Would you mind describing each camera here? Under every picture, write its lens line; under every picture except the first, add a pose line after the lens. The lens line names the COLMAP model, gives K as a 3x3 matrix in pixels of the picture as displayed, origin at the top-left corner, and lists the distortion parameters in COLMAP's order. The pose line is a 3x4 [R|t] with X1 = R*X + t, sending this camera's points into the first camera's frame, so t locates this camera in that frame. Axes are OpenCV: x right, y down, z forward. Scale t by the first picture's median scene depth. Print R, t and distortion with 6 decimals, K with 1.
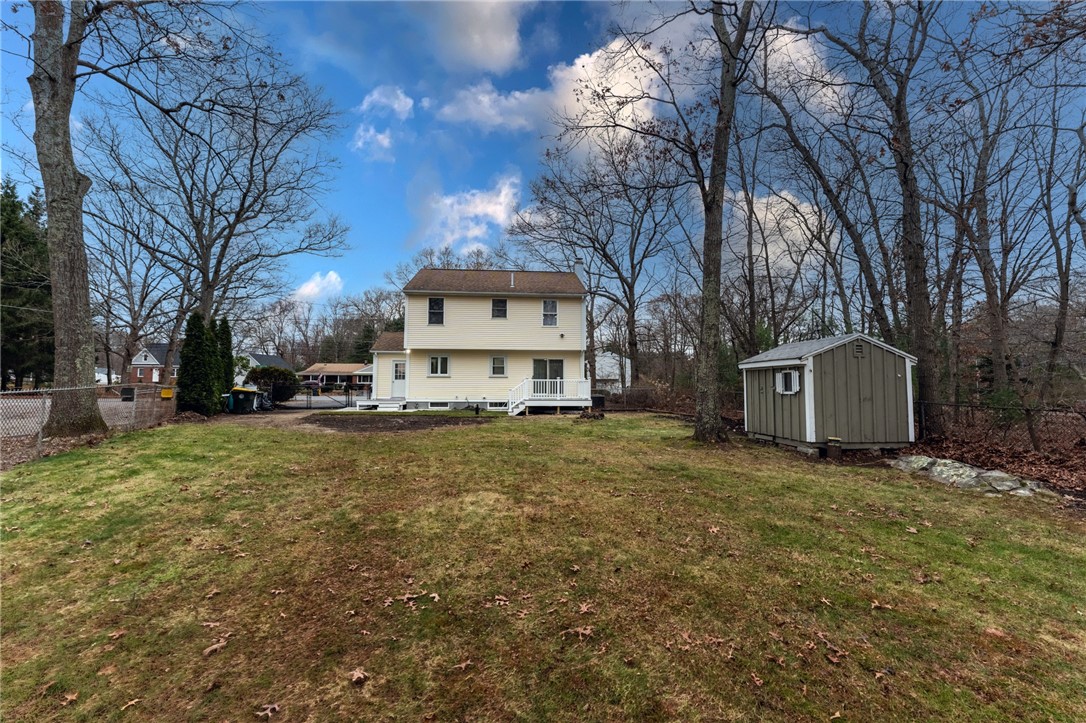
lens RADIAL K [[431.6, 0, 543.2], [0, 431.6, 358.8], [0, 0, 1]] dist [0.000023, 0.000096]
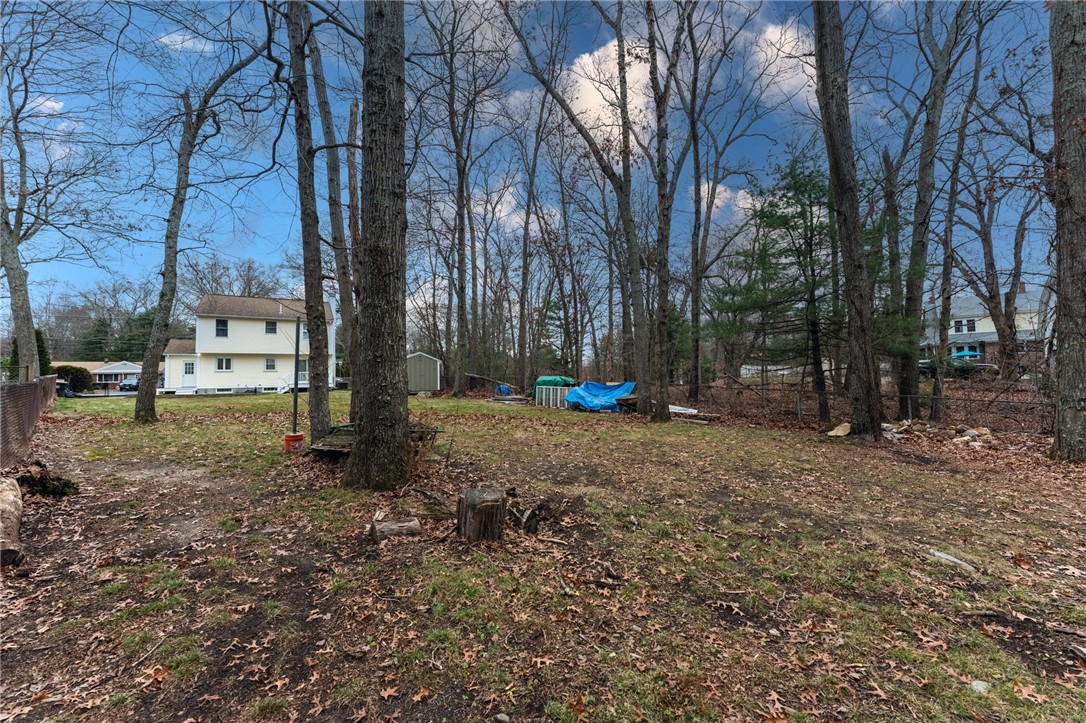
lens RADIAL K [[431.6, 0, 543.2], [0, 431.6, 358.8], [0, 0, 1]] dist [0.000023, 0.000096]
pose [[0.896967, -0.001694, 0.442094, 0.091052], [-0.002416, 0.999959, 0.008734, -0.018416], [-0.442091, -0.008902, 0.896926, -0.839777]]
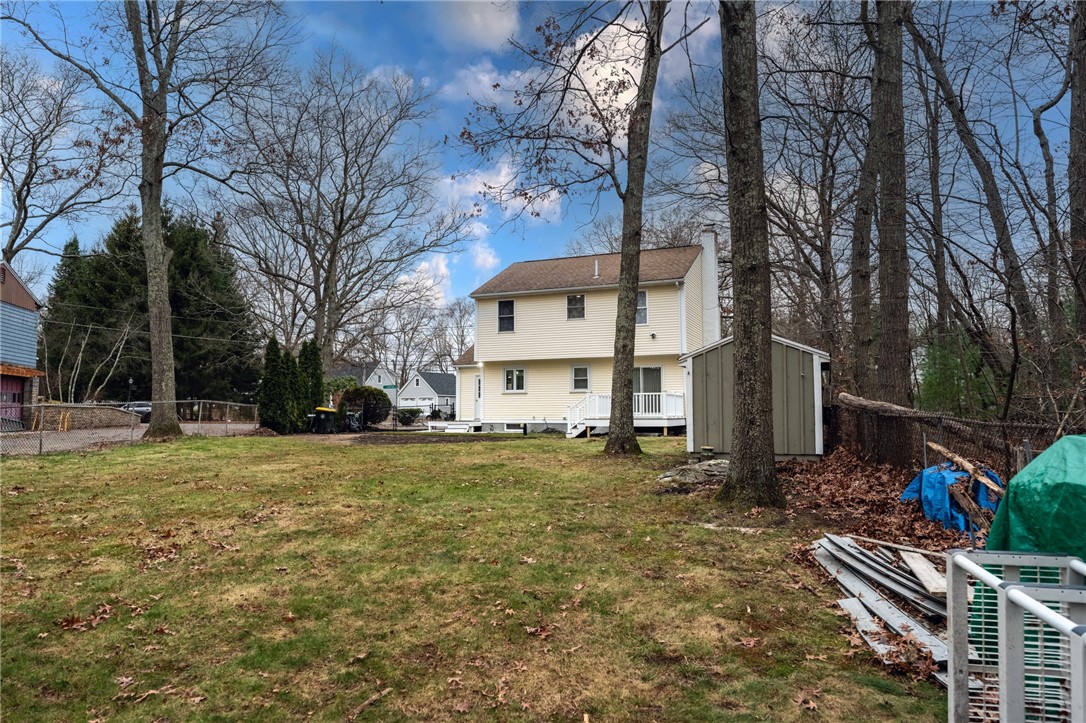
lens RADIAL K [[723.5, 0, 563.8], [0, 723.5, 358.5], [0, 0, 1]] dist [-0.001005, -0.002121]
pose [[0.890461, -0.043340, -0.452992, 0.485691], [0.036862, 0.999053, -0.023123, 0.010193], [0.453565, 0.003891, 0.891215, -0.213208]]
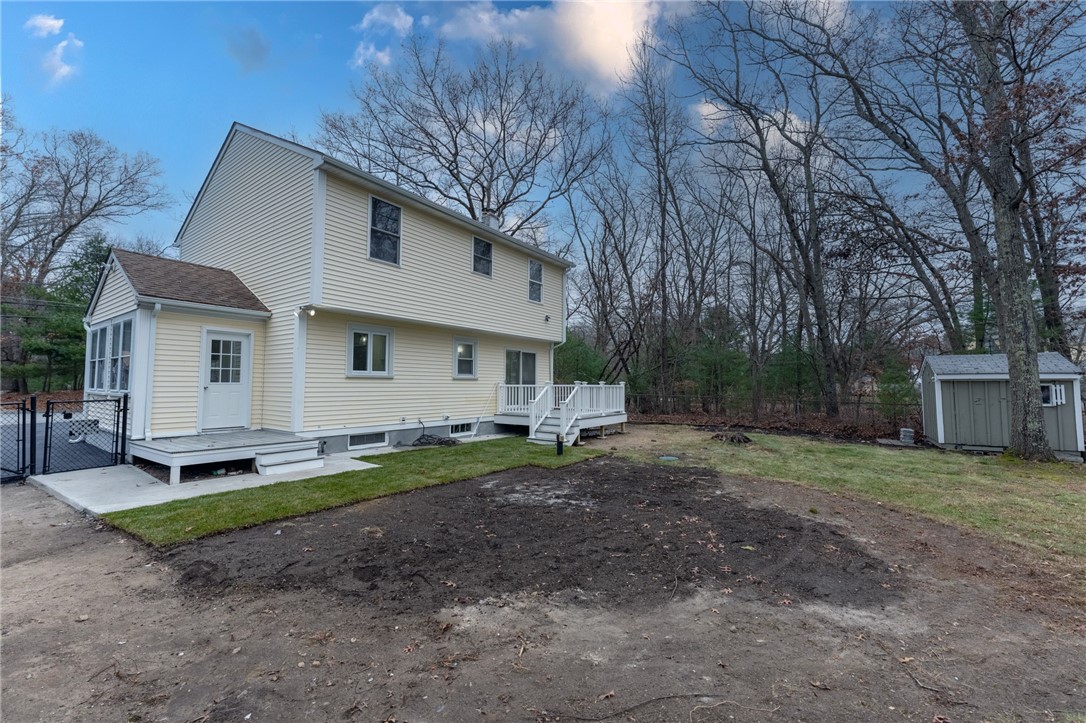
lens RADIAL K [[431.2, 0, 548.3], [0, 431.2, 359.6], [0, 0, 1]] dist [0.000618, -0.000266]
pose [[0.655837, 0.042418, 0.753710, -0.462343], [-0.050747, 0.998639, -0.012045, 0.018985], [-0.753195, -0.030348, 0.657097, 0.560682]]
